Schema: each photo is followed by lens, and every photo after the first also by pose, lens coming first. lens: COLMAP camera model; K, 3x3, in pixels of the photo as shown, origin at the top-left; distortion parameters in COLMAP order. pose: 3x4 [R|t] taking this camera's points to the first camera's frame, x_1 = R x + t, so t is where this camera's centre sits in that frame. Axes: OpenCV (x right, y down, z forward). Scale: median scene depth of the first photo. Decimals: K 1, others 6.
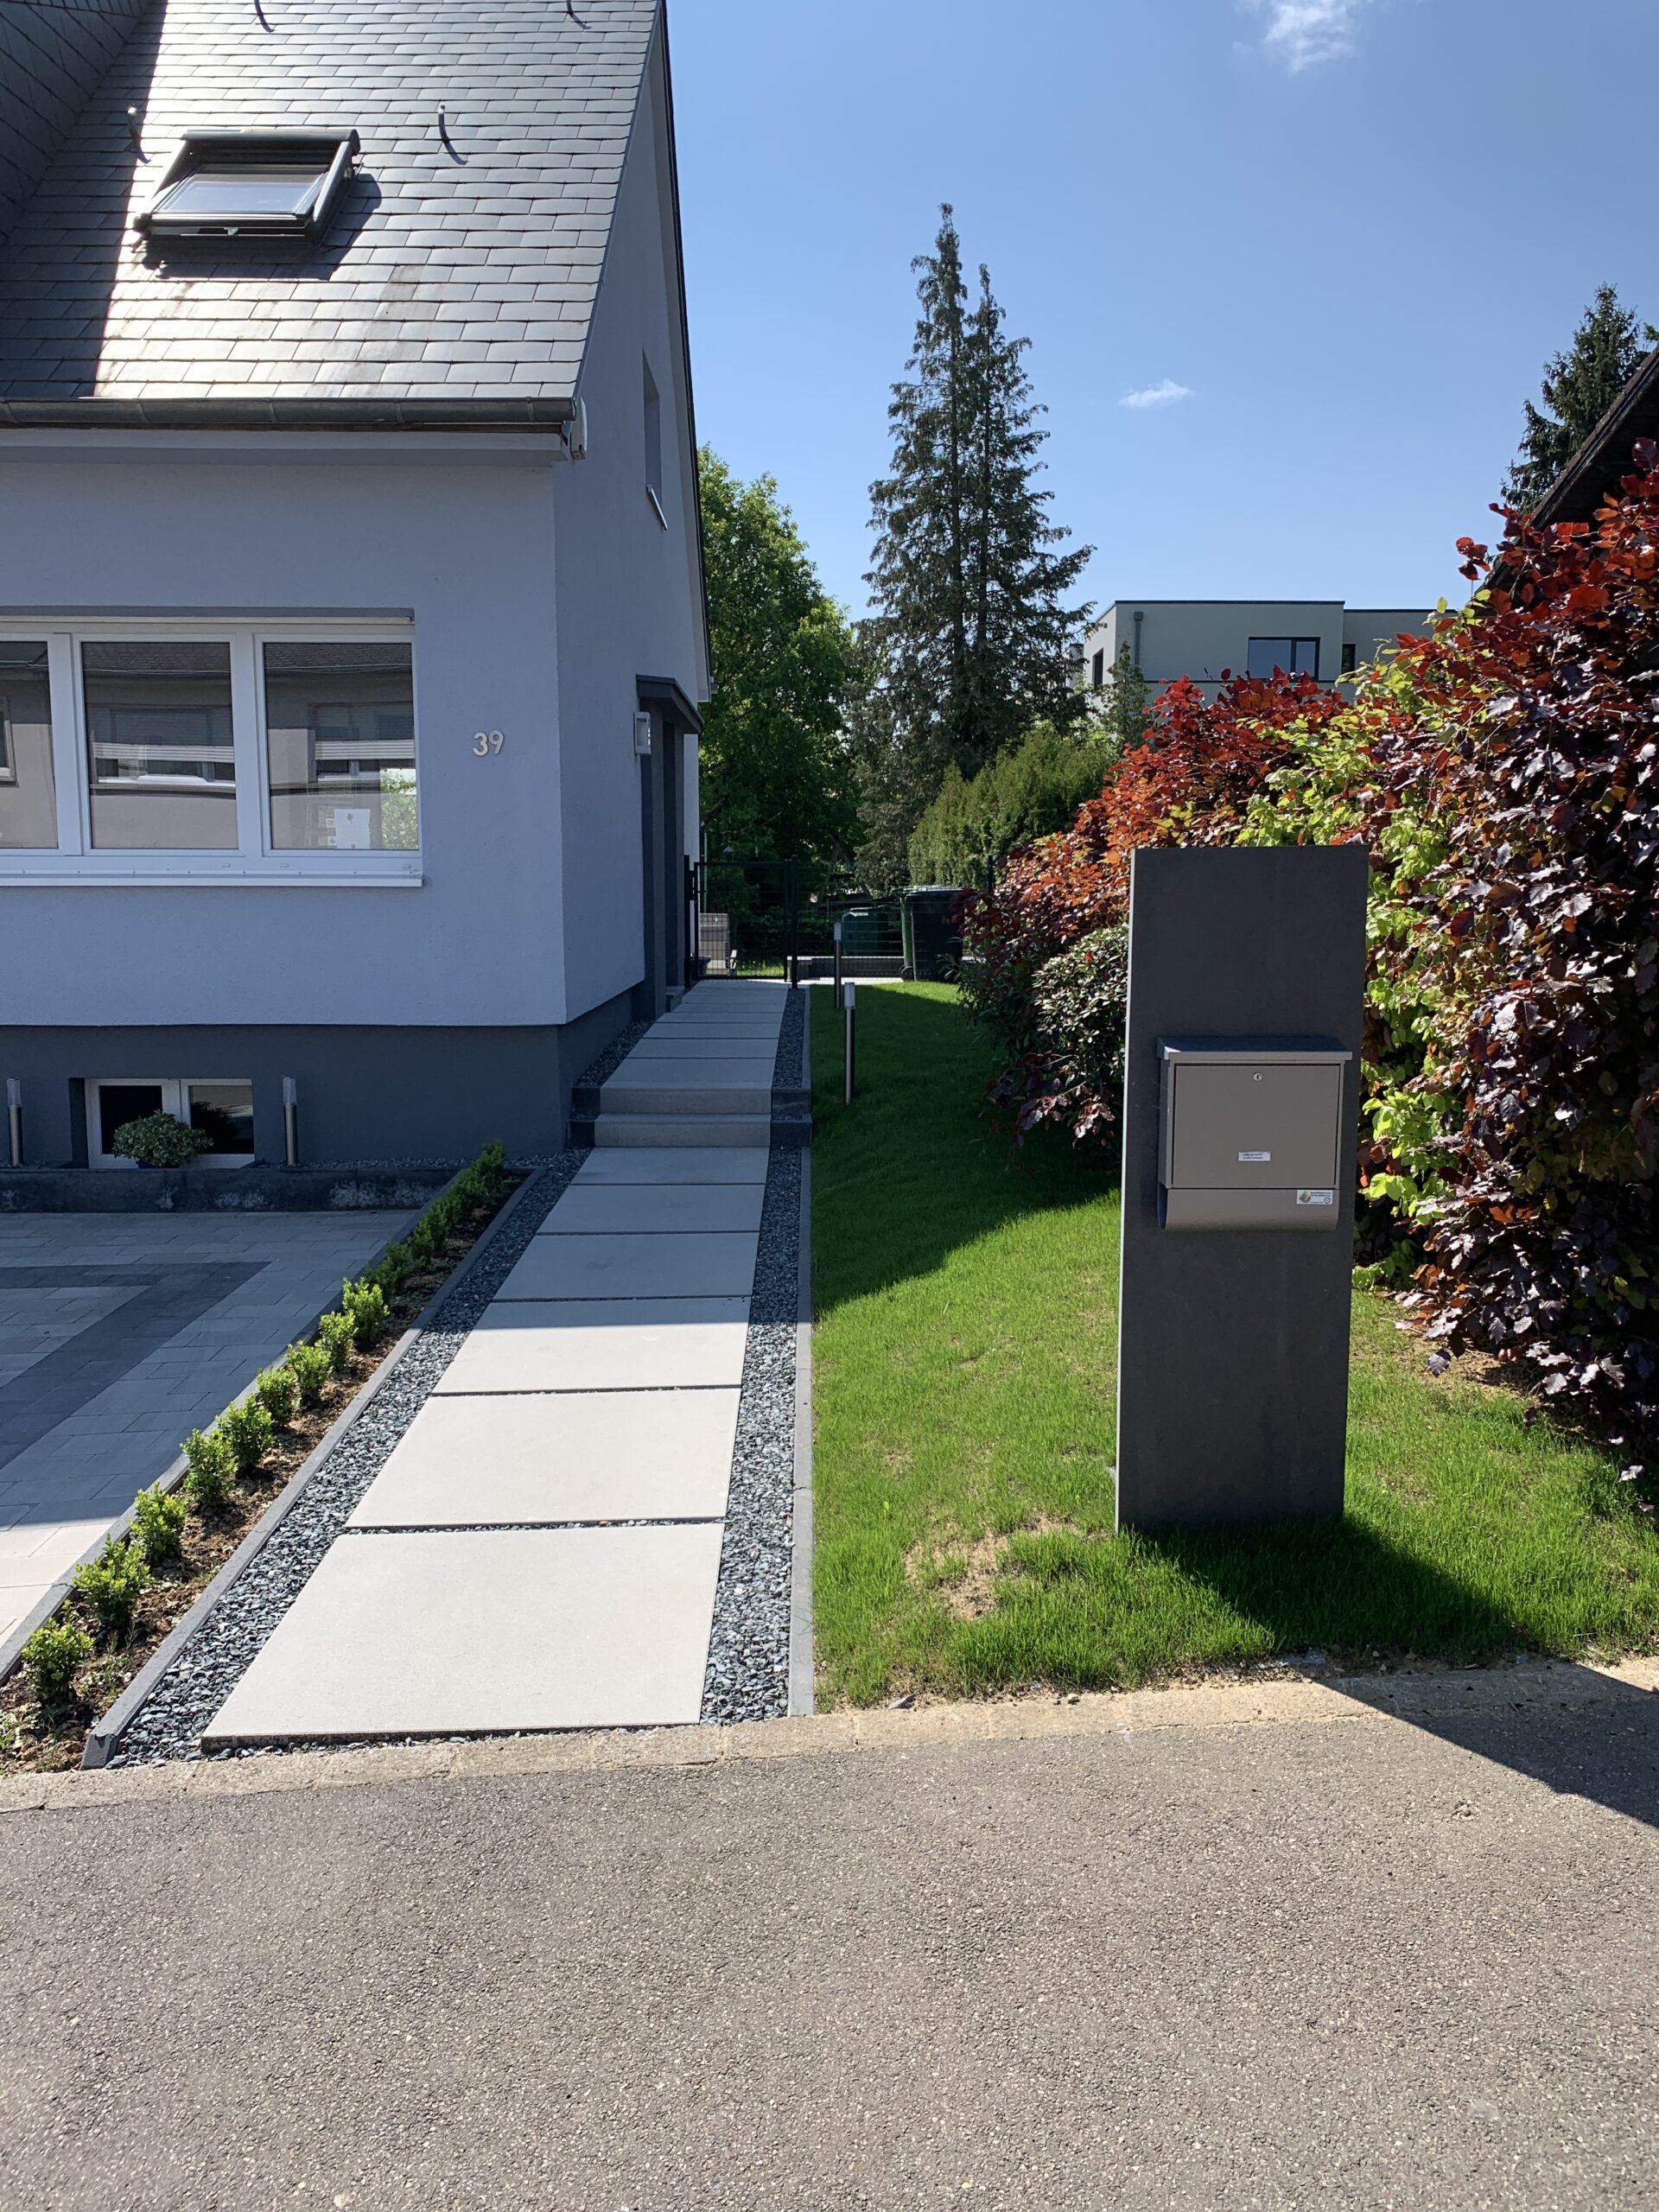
lens RADIAL K [[1657.8, 0, 818.3], [0, 1657.8, 1116.3], [0, 0, 1]] dist [0.050418, -0.053184]
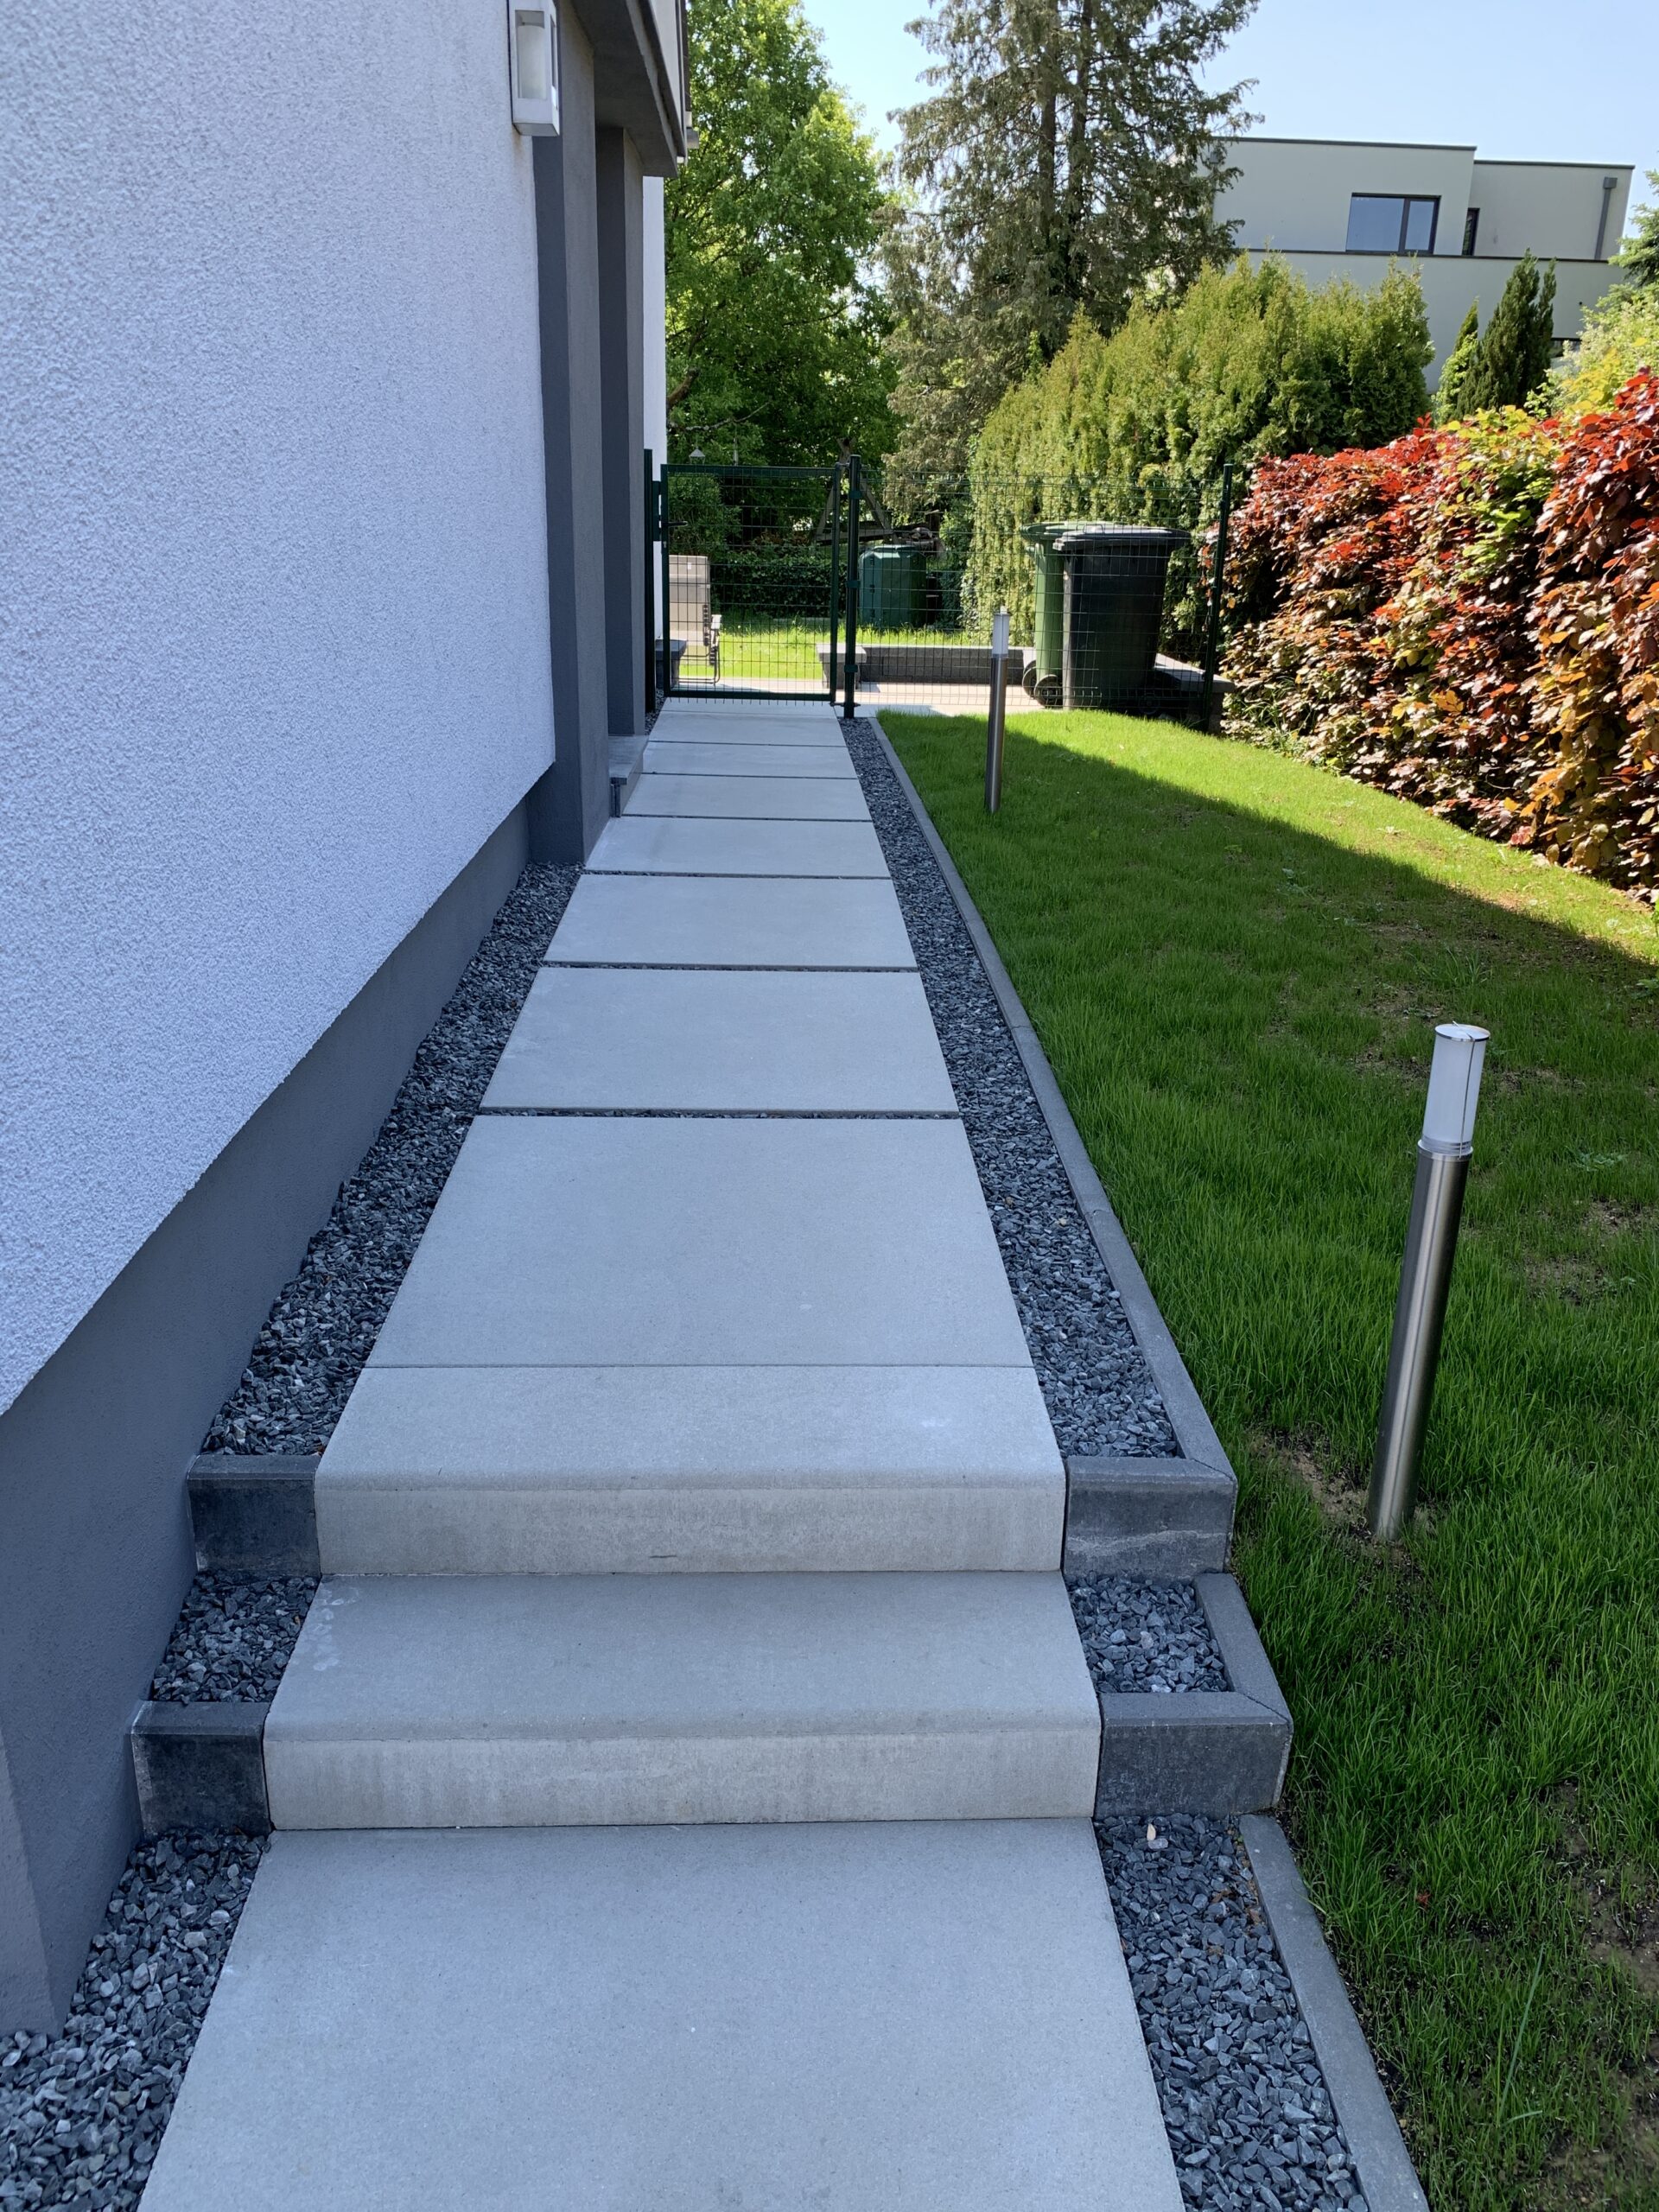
lens RADIAL K [[1657.8, 0, 858.8], [0, 1657.8, 1098.8], [0, 0, 1]] dist [0.050418, -0.053184]
pose [[0.998531, 0.009763, 0.053293, -0.071902], [-0.020321, 0.979313, 0.201328, -0.117980], [-0.050225, -0.202115, 0.978073, 0.807652]]
